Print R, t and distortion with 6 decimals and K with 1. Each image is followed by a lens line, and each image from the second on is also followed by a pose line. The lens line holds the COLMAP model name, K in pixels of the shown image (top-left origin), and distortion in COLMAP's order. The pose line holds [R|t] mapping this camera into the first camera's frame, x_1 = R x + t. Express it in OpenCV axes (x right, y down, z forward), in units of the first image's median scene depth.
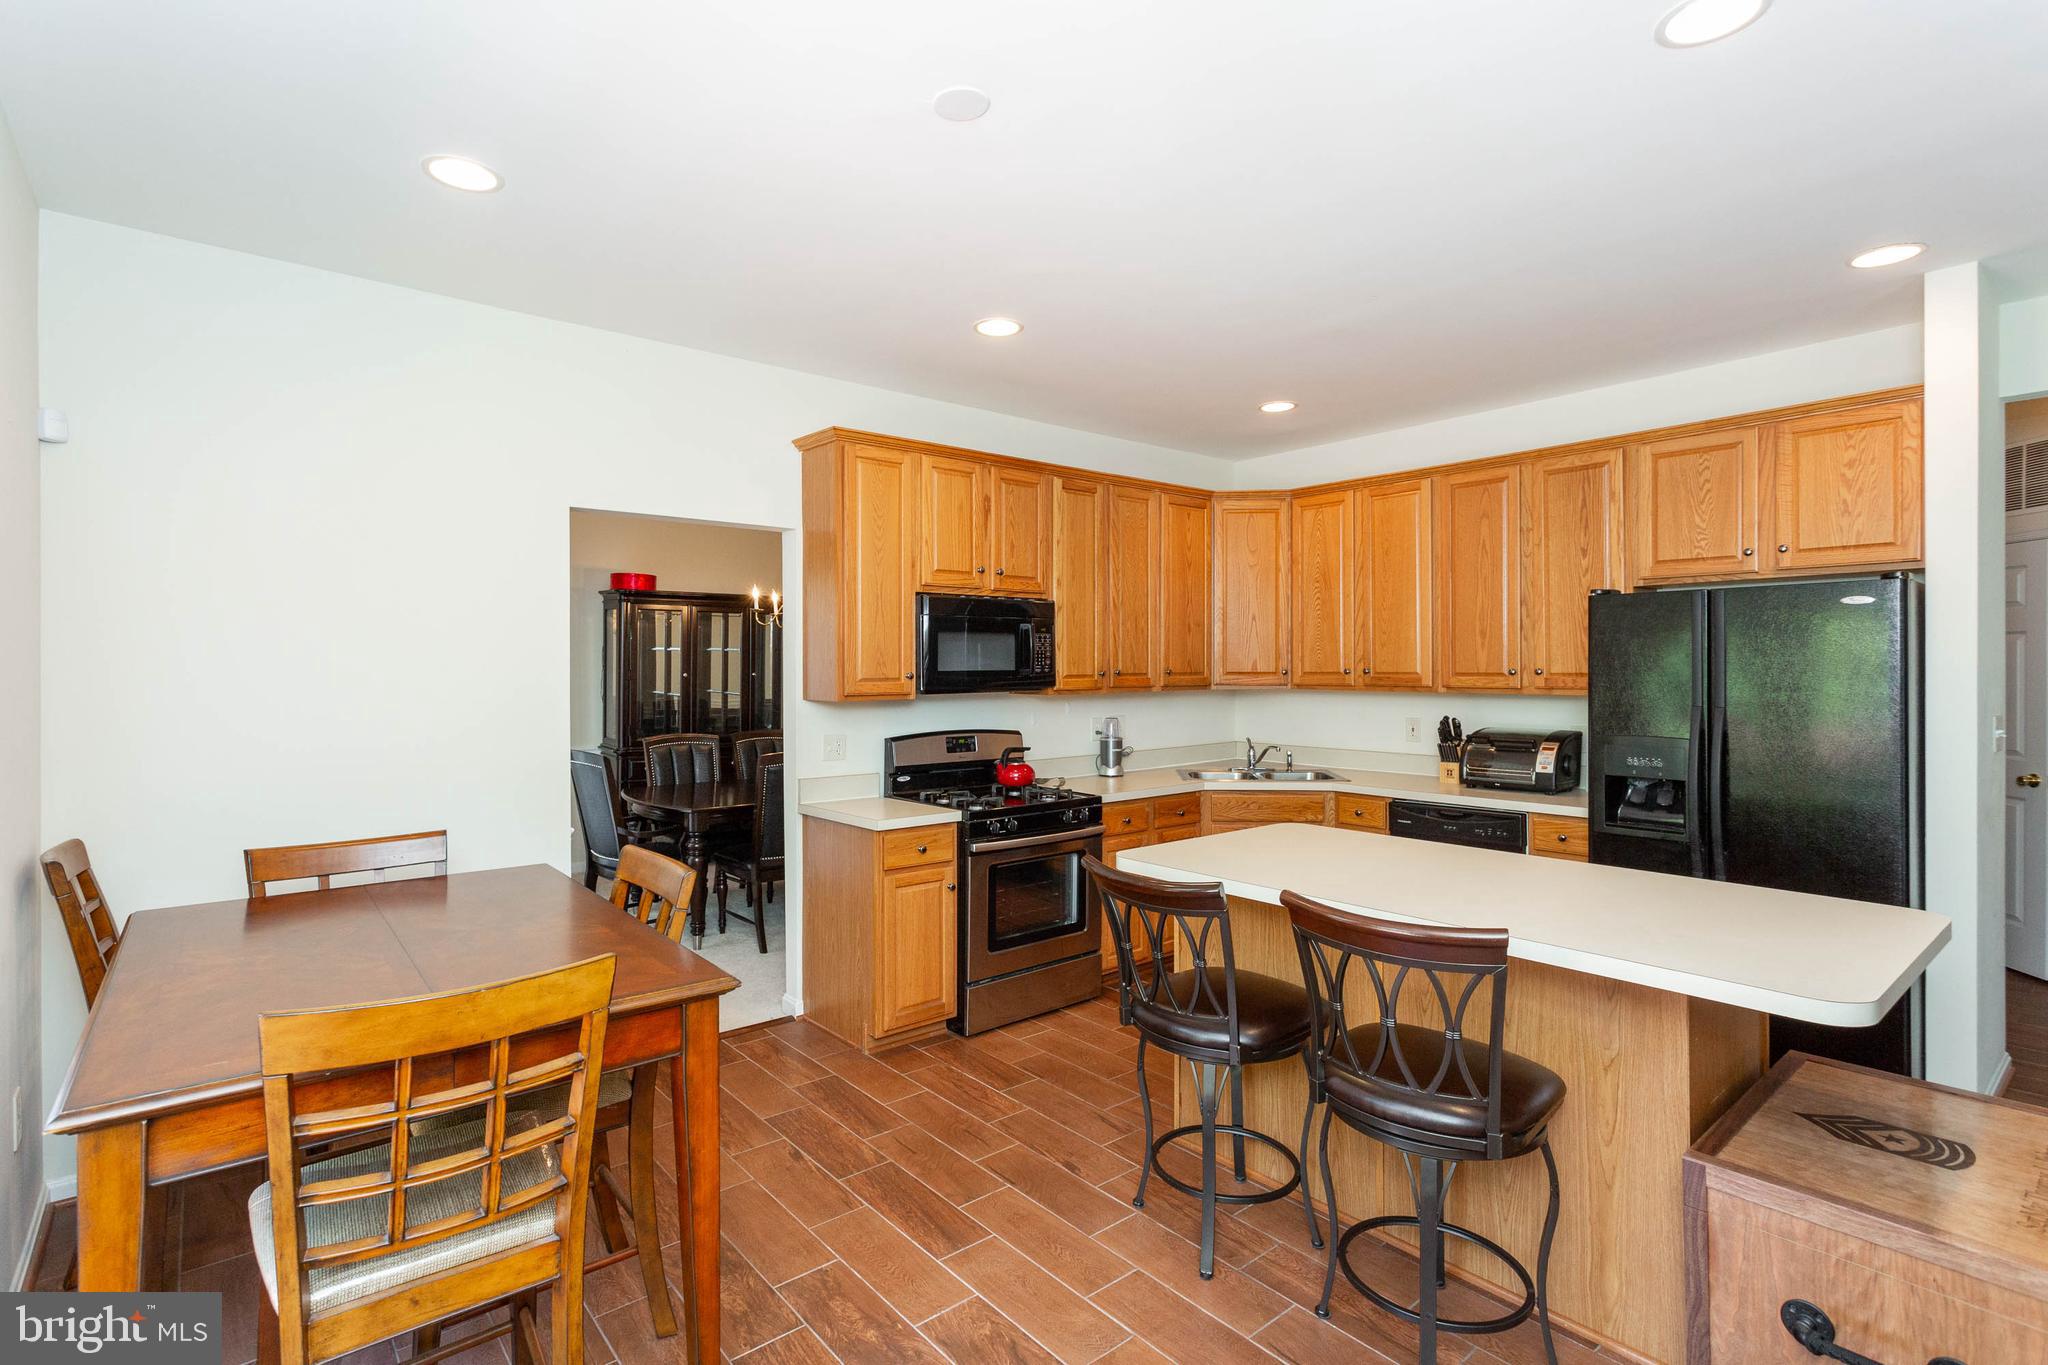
lens RADIAL K [[952.8, 0, 1051.1], [0, 952.8, 679.3], [0, 0, 1]] dist [0.010611, 0.000569]
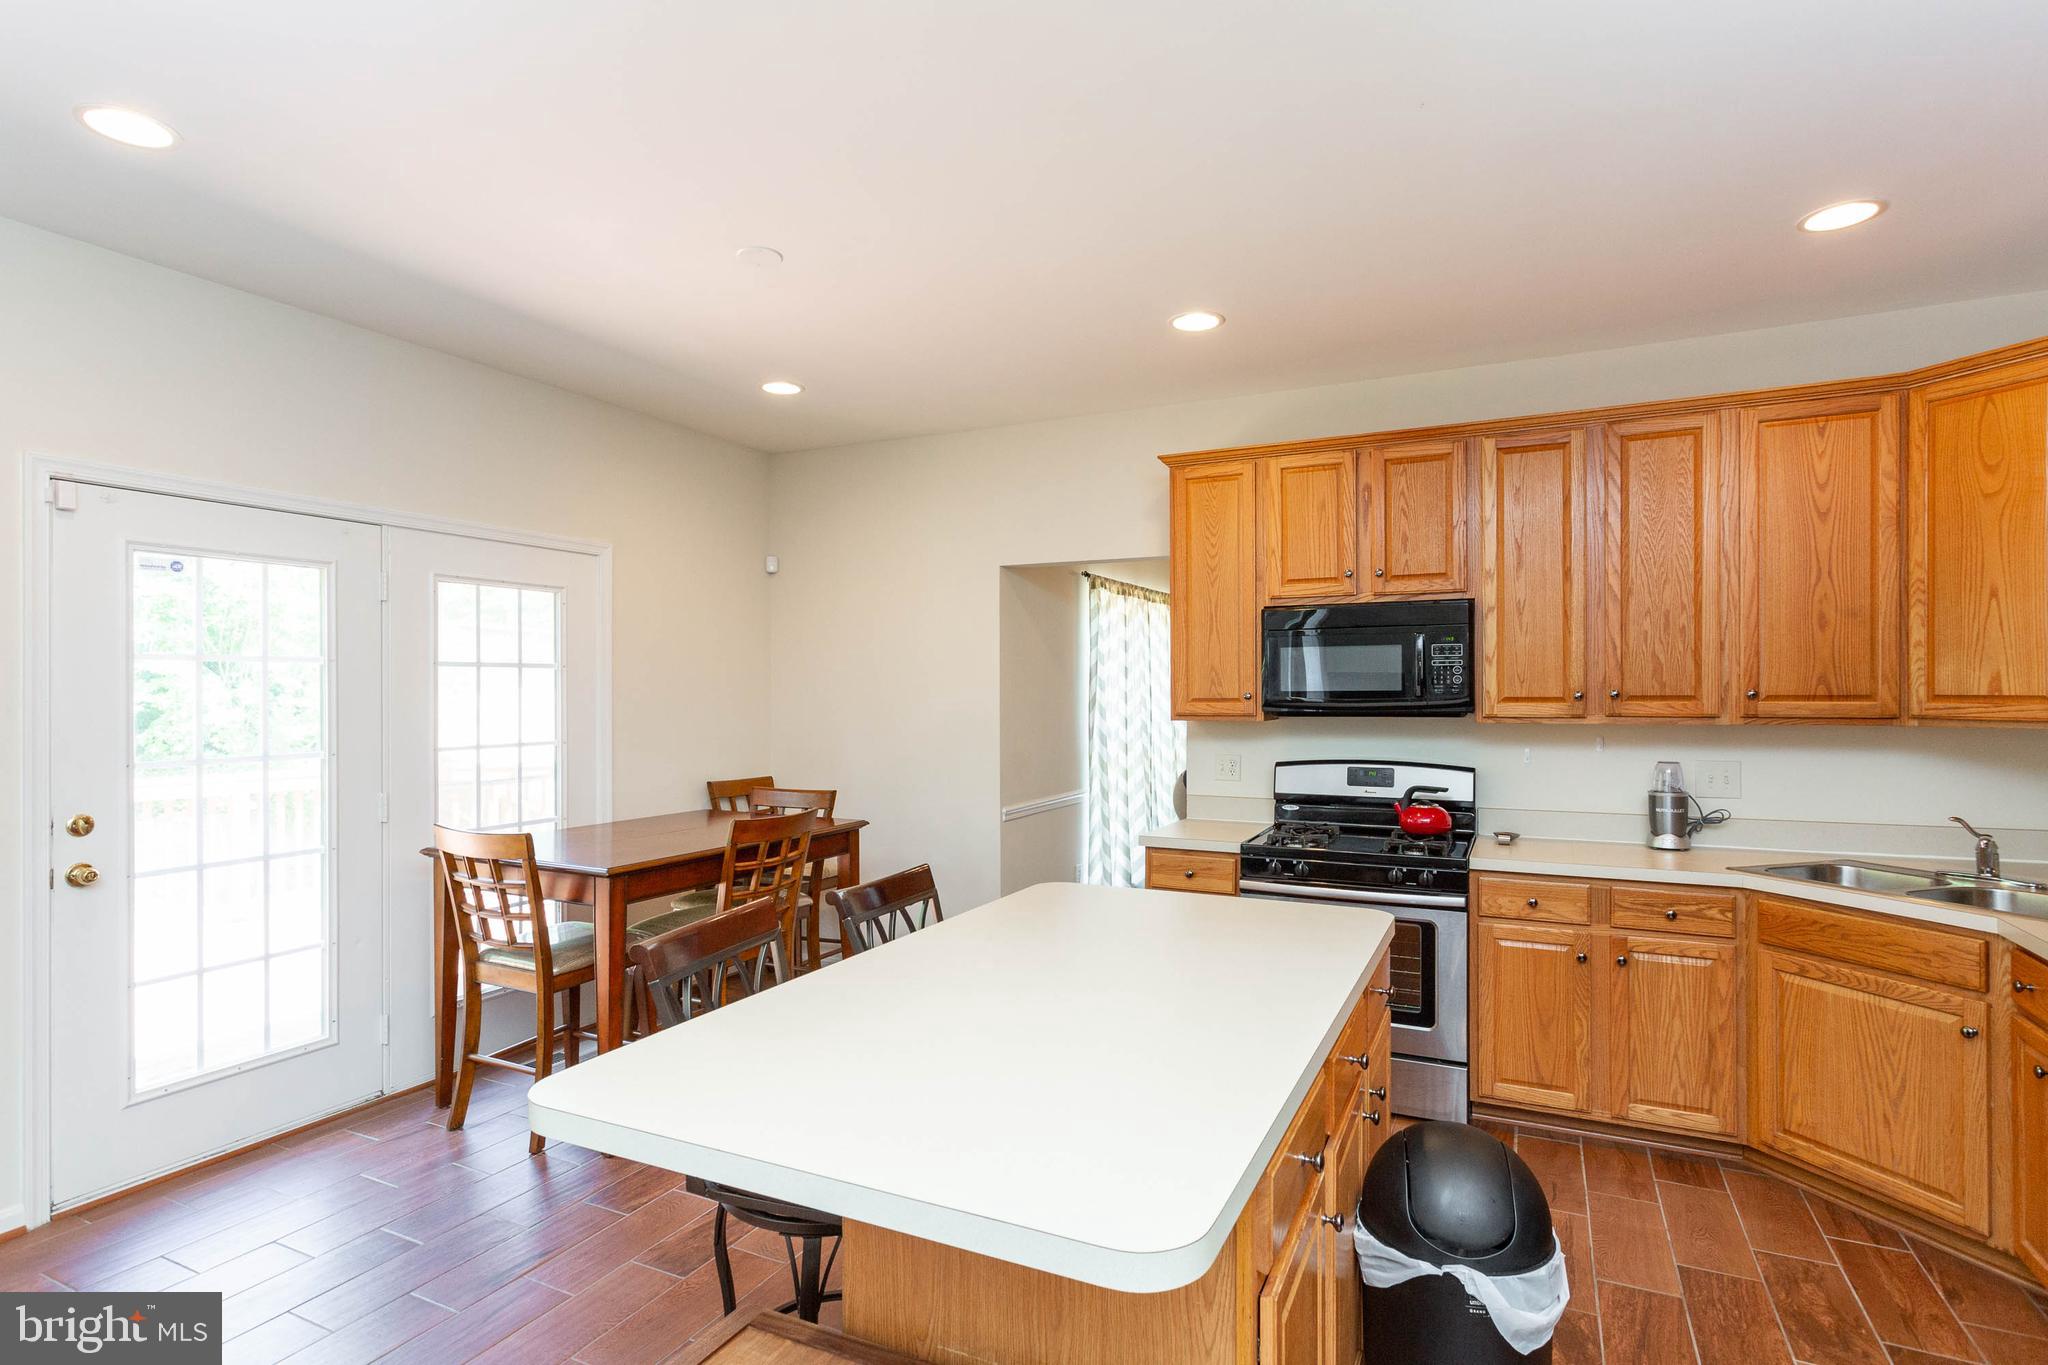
lens RADIAL K [[1026.5, 0, 1024.0], [0, 1026.5, 682.5], [0, 0, 1]] dist [0.013160, 0.000898]
pose [[0.423748, -0.003329, -0.905774, 0.631083], [-0.009711, 0.999919, -0.008219, -0.006100], [0.905728, 0.012279, 0.423681, 0.337792]]
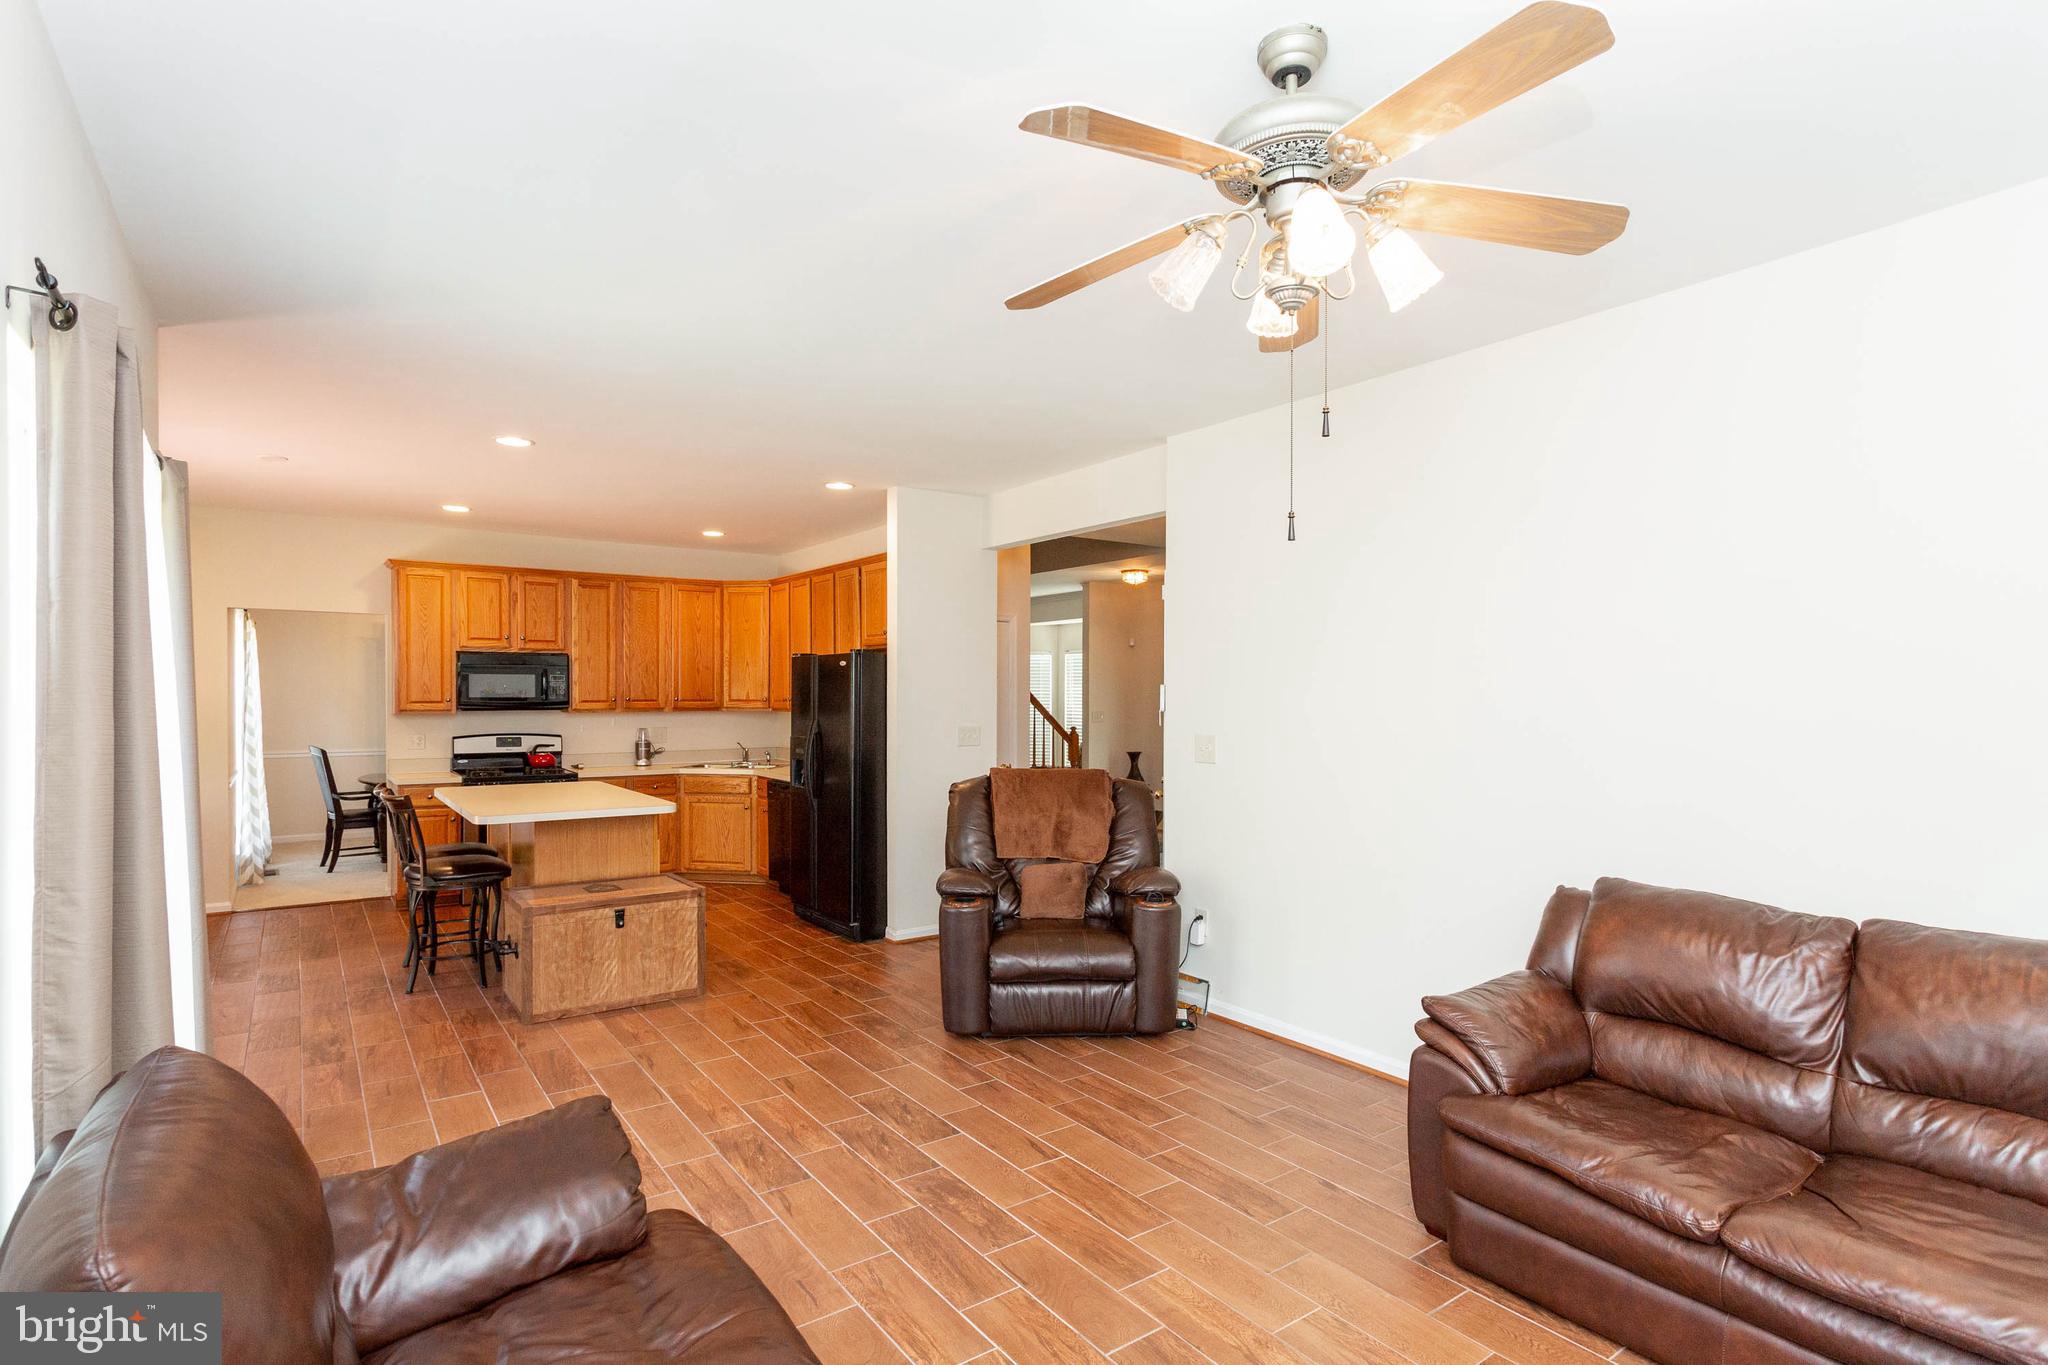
lens RADIAL K [[927.2, 0, 996.8], [0, 927.2, 709.8], [0, 0, 1]] dist [0.002703, 0.000523]
pose [[0.998464, 0.006456, -0.055019, 0.866050], [-0.006349, 0.999978, 0.002130, 0.004021], [0.055031, -0.001777, 0.998483, -0.577779]]
